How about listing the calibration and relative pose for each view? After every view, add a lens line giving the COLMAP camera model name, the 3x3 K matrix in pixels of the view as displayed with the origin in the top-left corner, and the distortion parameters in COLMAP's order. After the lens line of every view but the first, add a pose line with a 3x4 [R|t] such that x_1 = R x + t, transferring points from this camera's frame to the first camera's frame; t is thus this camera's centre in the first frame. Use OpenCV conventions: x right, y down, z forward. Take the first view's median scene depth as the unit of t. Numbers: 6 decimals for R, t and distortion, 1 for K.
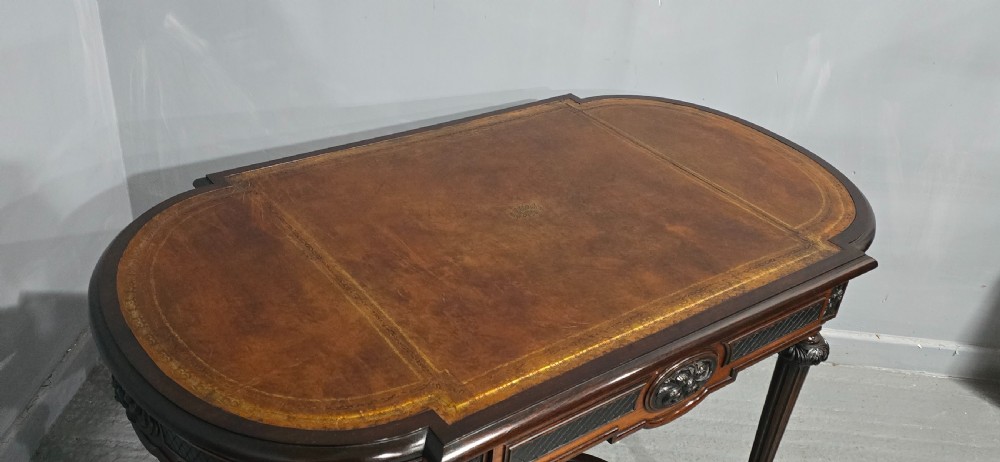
lens RADIAL K [[862.9, 0, 494.3], [0, 862.9, 213.9], [0, 0, 1]] dist [0.090436, -0.123936]
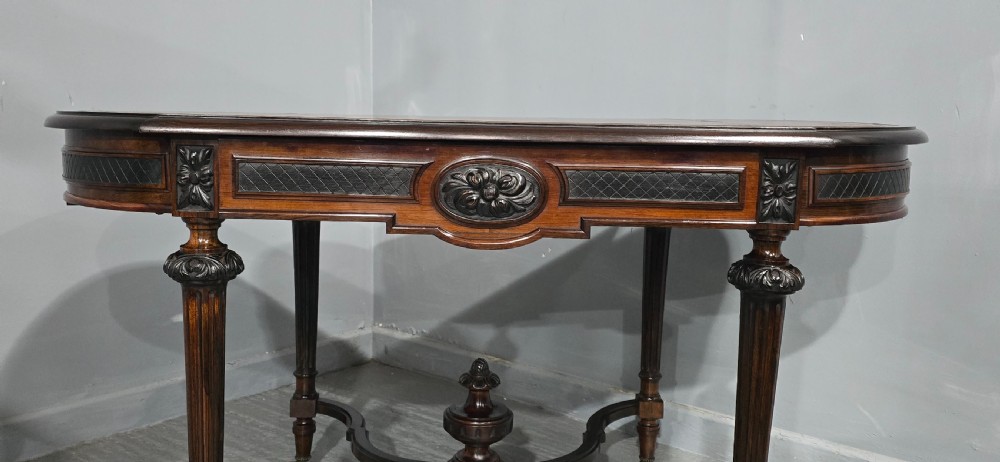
lens RADIAL K [[862.9, 0, 494.2], [0, 862.9, 221.1], [0, 0, 1]] dist [0.090436, -0.123936]
pose [[0.811246, 0.011440, -0.584593, 0.726257], [-0.253727, 0.907657, -0.334338, 0.503789], [0.526785, 0.419557, 0.739236, 0.357172]]
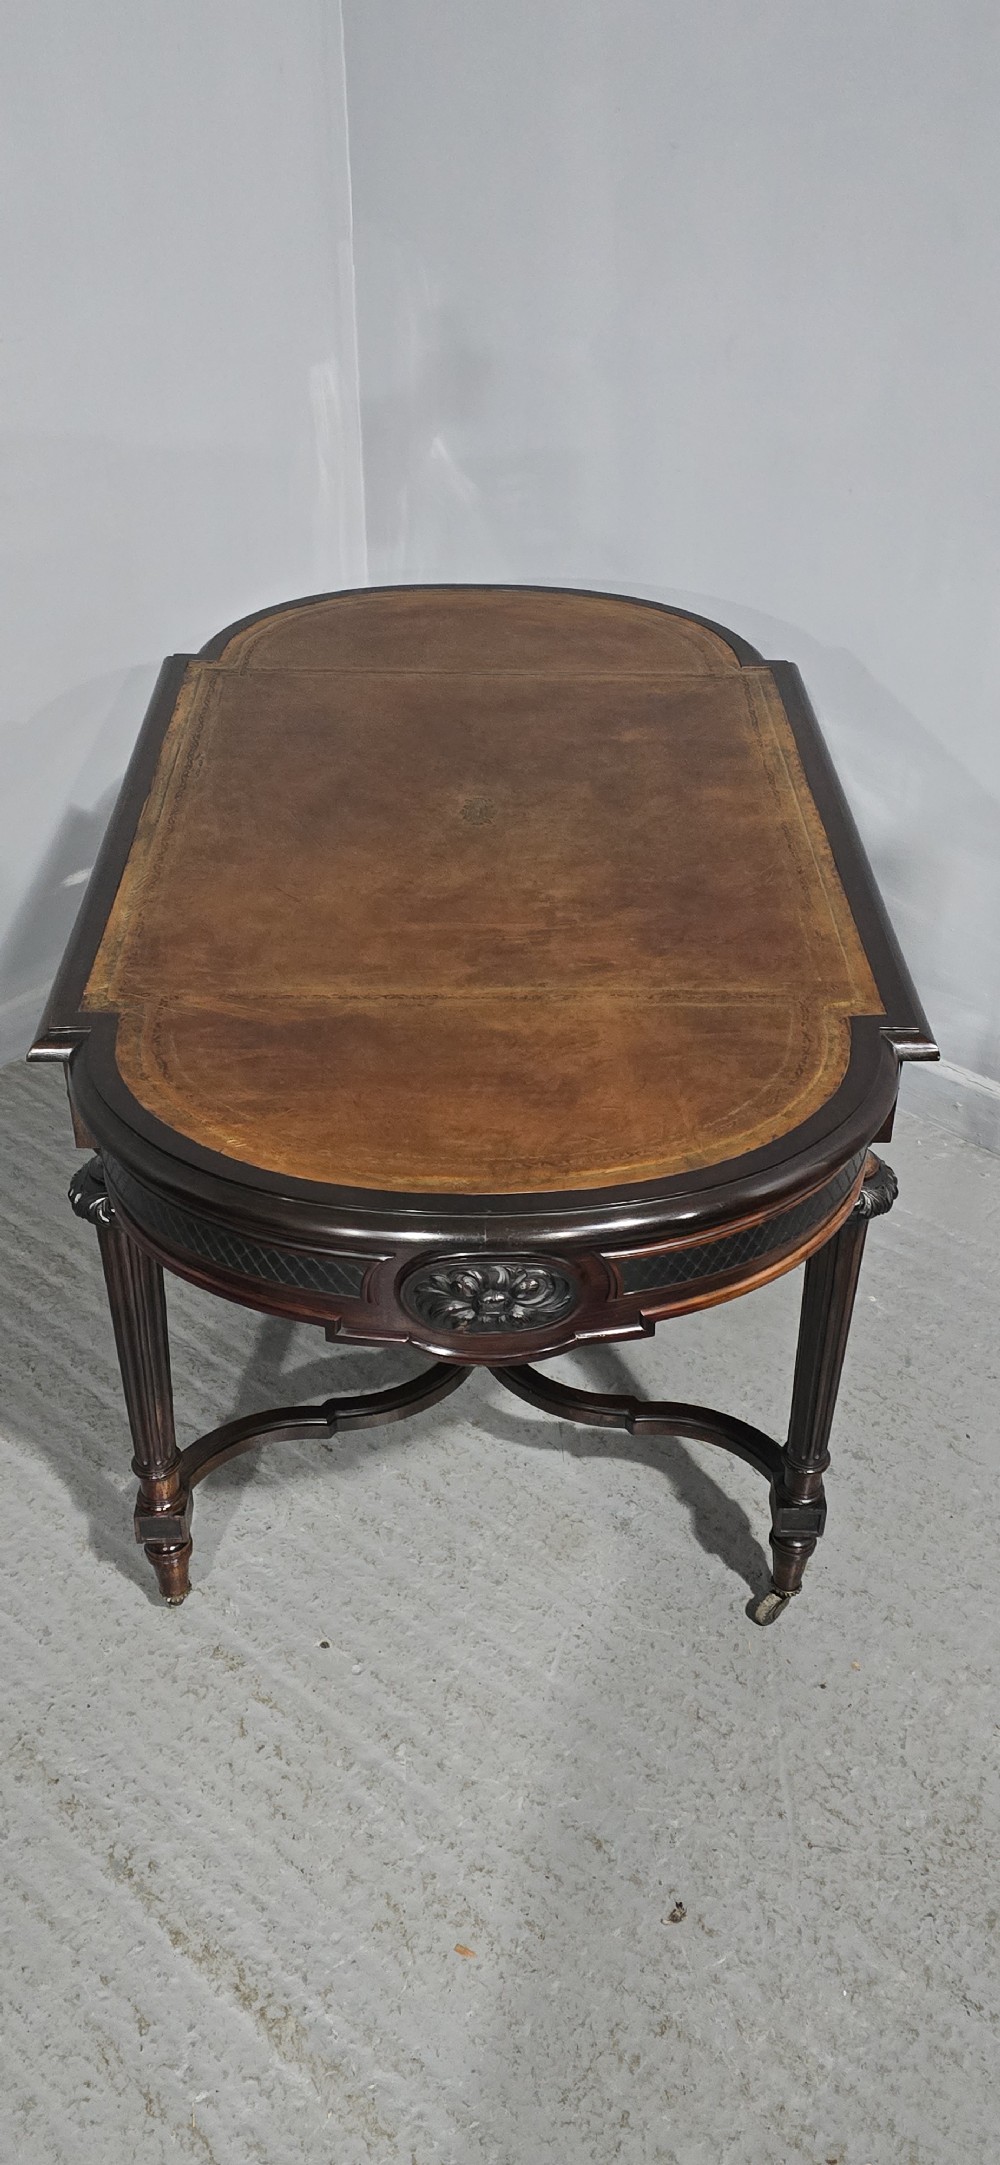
lens RADIAL K [[1868.1, 0, 503.8], [0, 1868.1, 1078.9], [0, 0, 1]] dist [0.090436, -0.123936]
pose [[0.784530, 0.282341, -0.552083, 0.951695], [-0.258032, 0.958227, 0.123376, 0.071065], [0.563855, 0.045663, 0.824610, -0.196022]]
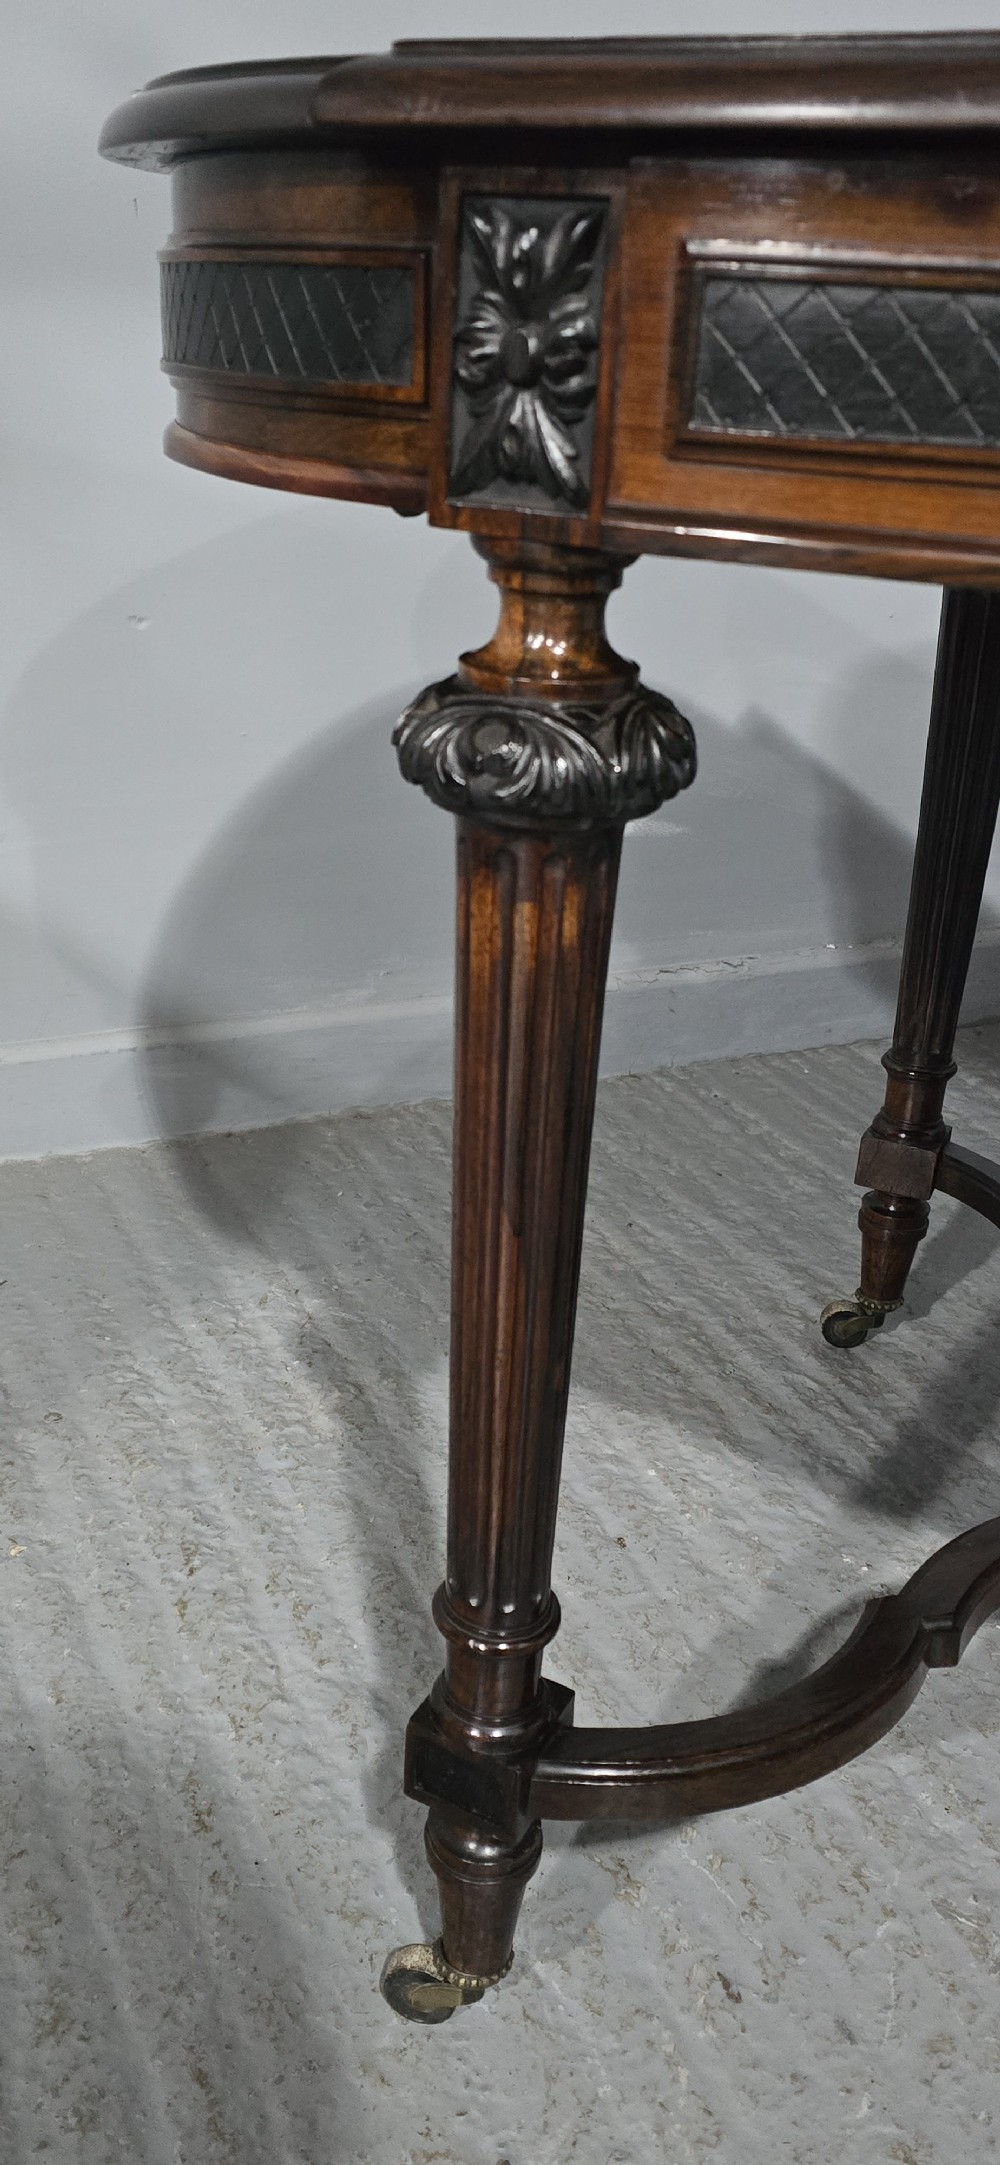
lens RADIAL K [[1868.1, 0, 500.3], [0, 1868.1, 1068.3], [0, 0, 1]] dist [0.090436, -0.123936]
pose [[0.460809, 0.286568, -0.839961, 0.376670], [-0.446500, 0.892794, 0.059640, 0.370308], [0.767003, 0.347560, 0.539360, 0.647036]]
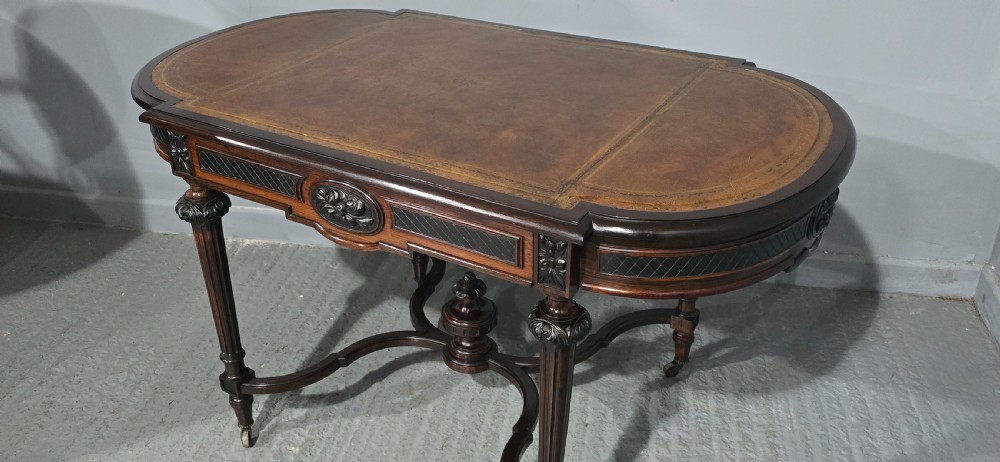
lens RADIAL K [[862.9, 0, 492.0], [0, 862.9, 225.6], [0, 0, 1]] dist [0.090436, -0.123936]
pose [[-0.122039, 0.410858, -0.903495, 0.951975], [-0.491257, 0.765970, 0.414676, -0.211942], [0.862423, 0.494455, 0.108359, 0.787002]]
